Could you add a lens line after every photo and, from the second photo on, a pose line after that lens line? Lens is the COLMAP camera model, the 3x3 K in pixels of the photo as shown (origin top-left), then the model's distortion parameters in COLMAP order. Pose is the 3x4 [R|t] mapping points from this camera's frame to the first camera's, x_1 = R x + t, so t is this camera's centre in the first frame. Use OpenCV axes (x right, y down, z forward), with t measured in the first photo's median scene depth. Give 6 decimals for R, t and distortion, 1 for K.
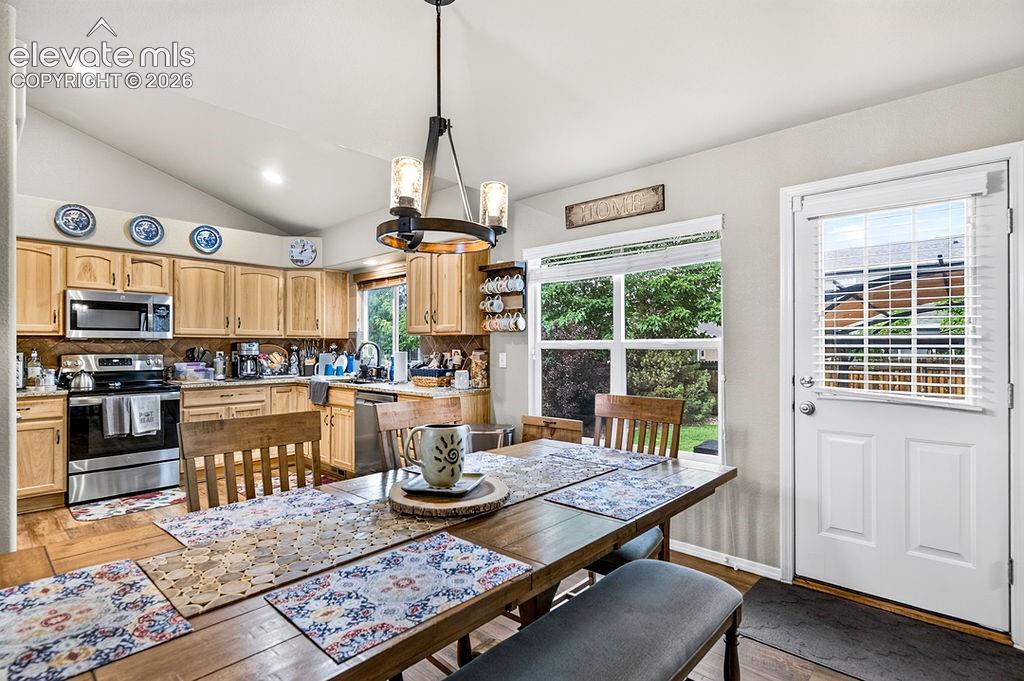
lens RADIAL K [[494.7, 0, 508.6], [0, 494.7, 346.4], [0, 0, 1]] dist [-0.000113, -0.000128]
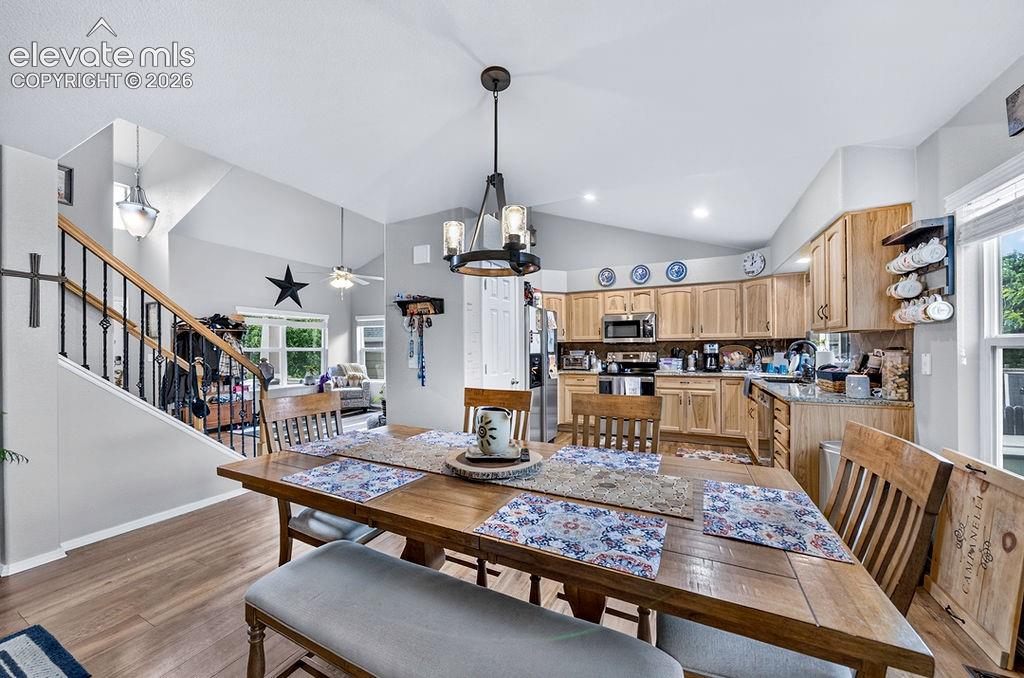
lens RADIAL K [[369.1, 0, 507.7], [0, 369.1, 345.3], [0, 0, 1]] dist [-0.026993, 0.000103]
pose [[0.276455, -0.010463, -0.960970, 0.291276], [0.006882, 0.999937, -0.008908, 0.001565], [0.961002, -0.004151, 0.276510, 0.274107]]
